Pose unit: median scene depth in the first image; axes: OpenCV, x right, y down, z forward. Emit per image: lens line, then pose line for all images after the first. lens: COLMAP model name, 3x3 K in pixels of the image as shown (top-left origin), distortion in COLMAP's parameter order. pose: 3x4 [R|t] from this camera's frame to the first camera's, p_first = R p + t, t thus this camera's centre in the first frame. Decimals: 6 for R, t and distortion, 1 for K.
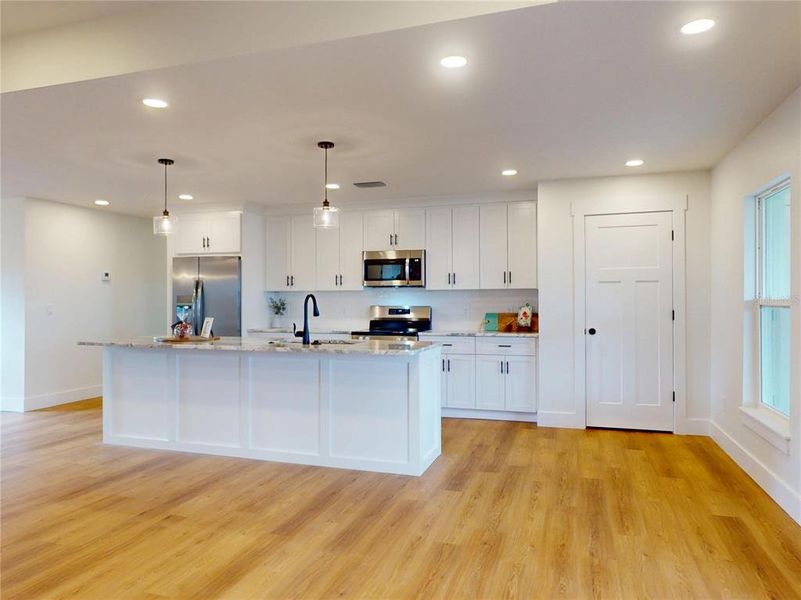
lens RADIAL K [[540.9, 0, 400.5], [0, 540.9, 300.0], [0, 0, 1]] dist [-0.004231, -0.002102]
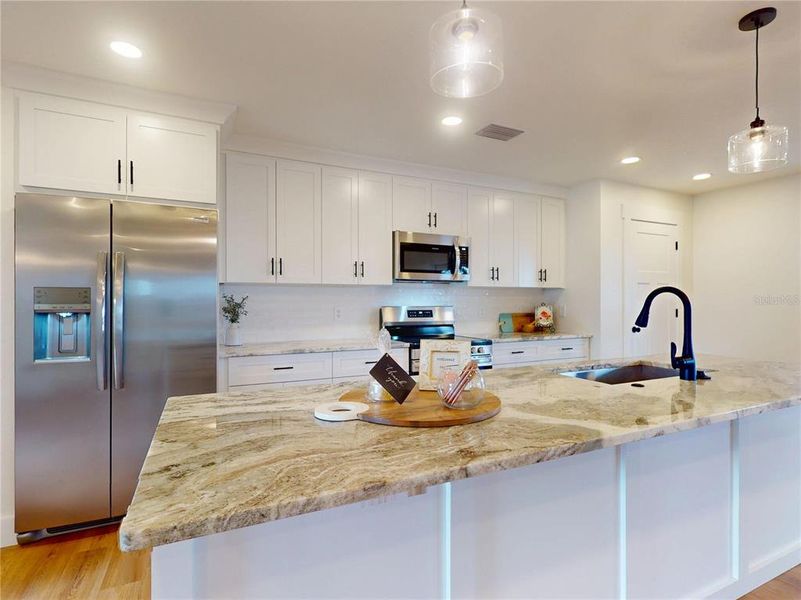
lens RADIAL K [[414.1, 0, 398.6], [0, 414.1, 299.9], [0, 0, 1]] dist [-0.000561, -0.000692]
pose [[0.726733, 0.002977, 0.686913, -0.470458], [-0.002755, 0.999995, -0.001419, 0.002578], [-0.686914, -0.000861, 0.726738, 0.632839]]
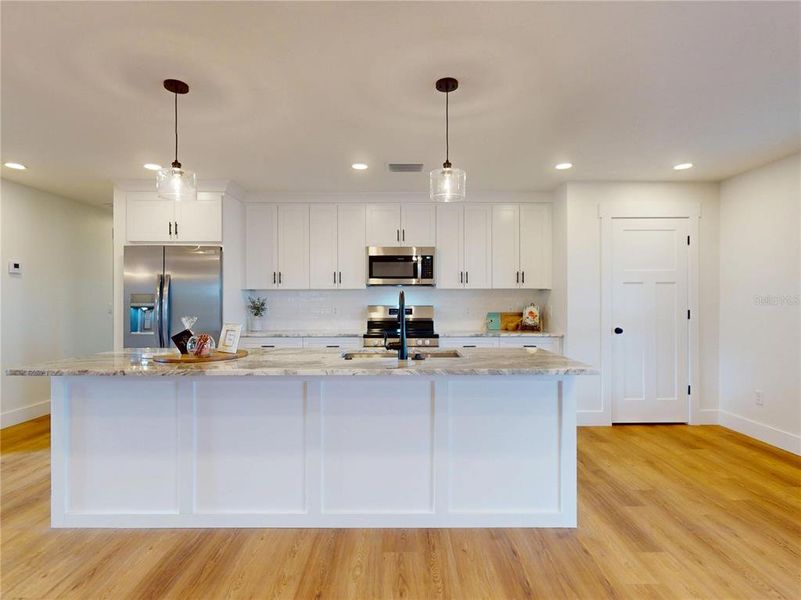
lens RADIAL K [[414.1, 0, 398.6], [0, 414.1, 299.9], [0, 0, 1]] dist [-0.000561, -0.000692]
pose [[0.951394, 0.001162, 0.307975, -0.248736], [-0.001370, 0.999999, 0.000459, 0.000269], [-0.307974, -0.000859, 0.951394, 0.329176]]
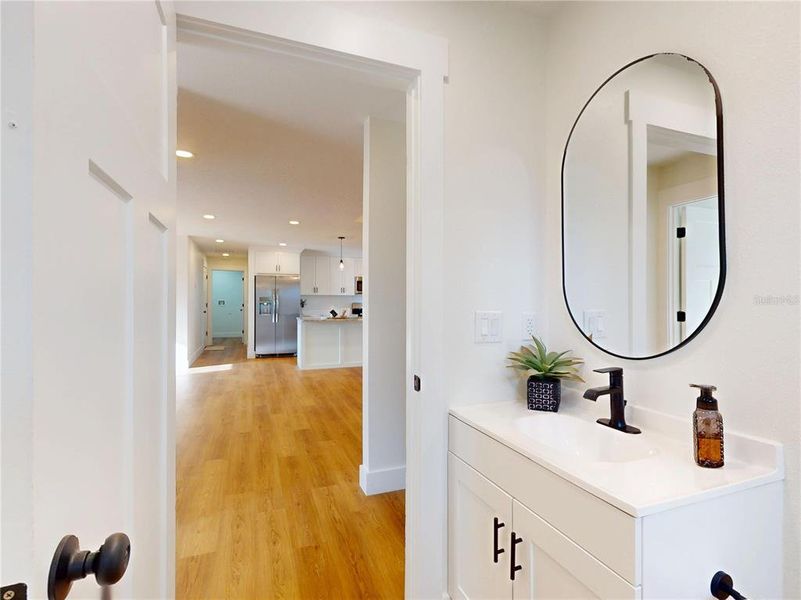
lens RADIAL K [[390.6, 0, 400.8], [0, 390.6, 299.9], [0, 0, 1]] dist [0.000180, -0.000140]
pose [[0.778706, 0.005368, 0.627366, -0.936250], [-0.004929, 0.999985, -0.002439, 0.002857], [-0.627370, -0.001193, 0.778720, -0.306233]]
